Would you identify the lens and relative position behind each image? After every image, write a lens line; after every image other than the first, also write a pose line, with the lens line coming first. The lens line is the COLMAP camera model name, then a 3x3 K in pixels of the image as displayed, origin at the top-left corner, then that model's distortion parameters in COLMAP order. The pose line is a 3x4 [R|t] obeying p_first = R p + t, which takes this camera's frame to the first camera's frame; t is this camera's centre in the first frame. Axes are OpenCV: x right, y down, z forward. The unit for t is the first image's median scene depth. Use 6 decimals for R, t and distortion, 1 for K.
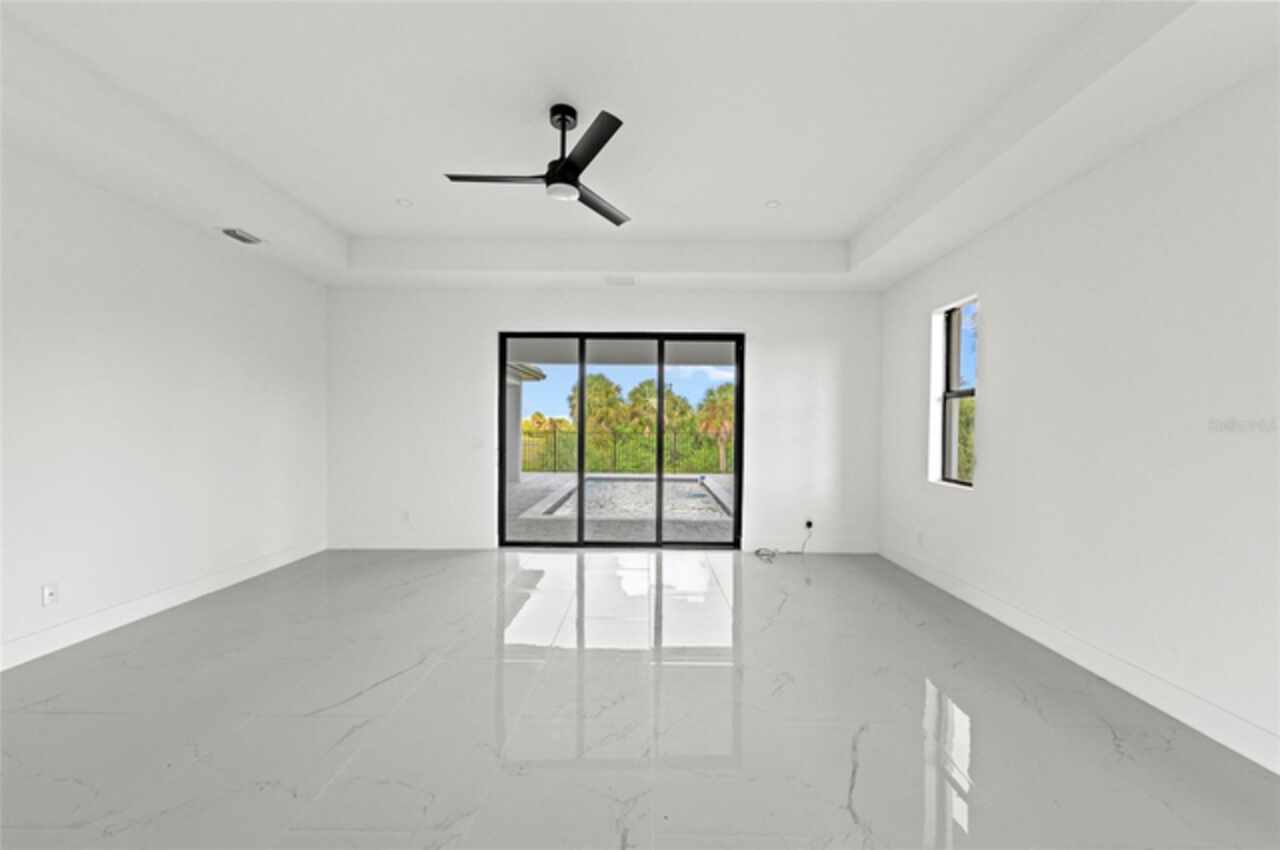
lens RADIAL K [[491.7, 0, 645.4], [0, 491.7, 428.7], [0, 0, 1]] dist [0.003540, -0.000030]
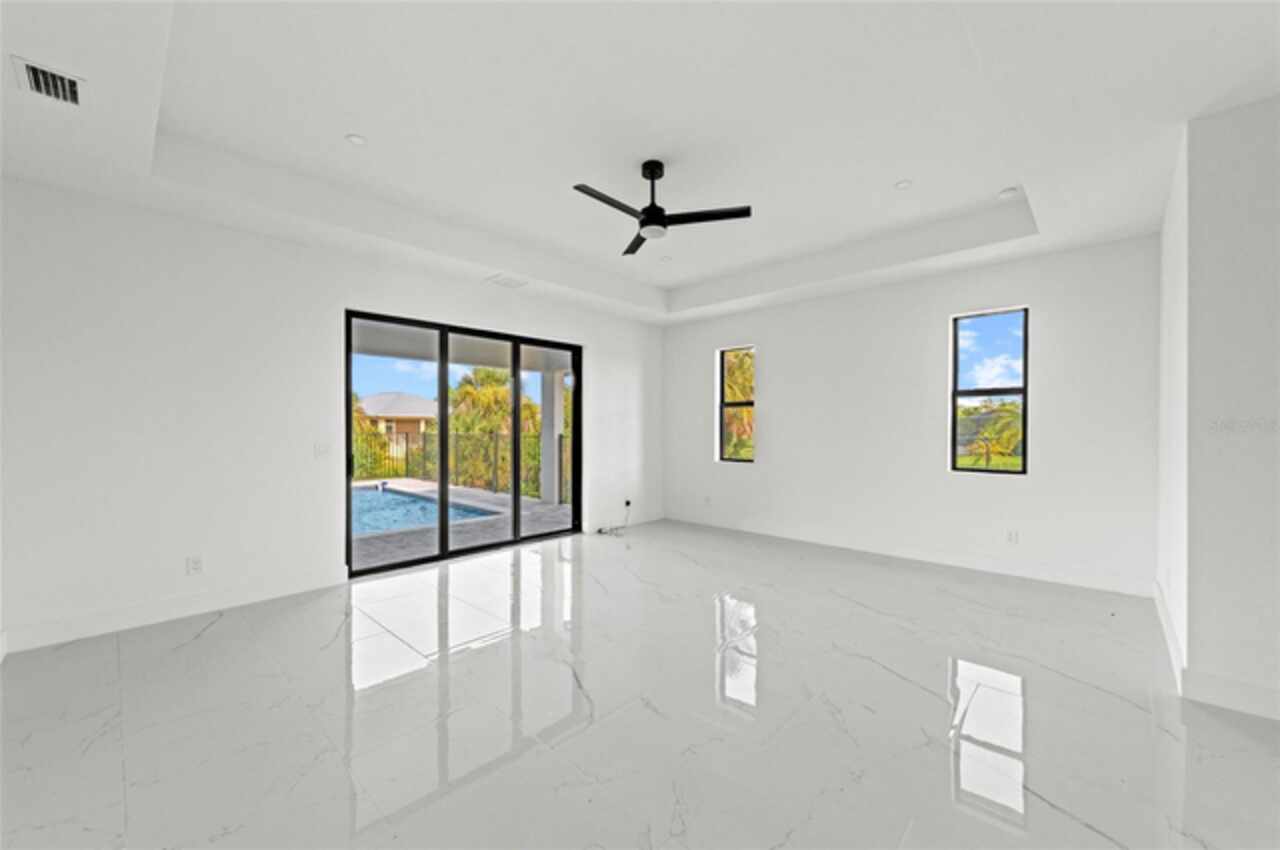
lens RADIAL K [[496.3, 0, 642.3], [0, 496.3, 427.7], [0, 0, 1]] dist [0.004880, 0.000062]
pose [[0.676422, -0.007107, 0.736480, -0.568476], [0.007670, 0.999967, 0.002605, -0.002349], [-0.736474, 0.003887, 0.676454, 0.102440]]
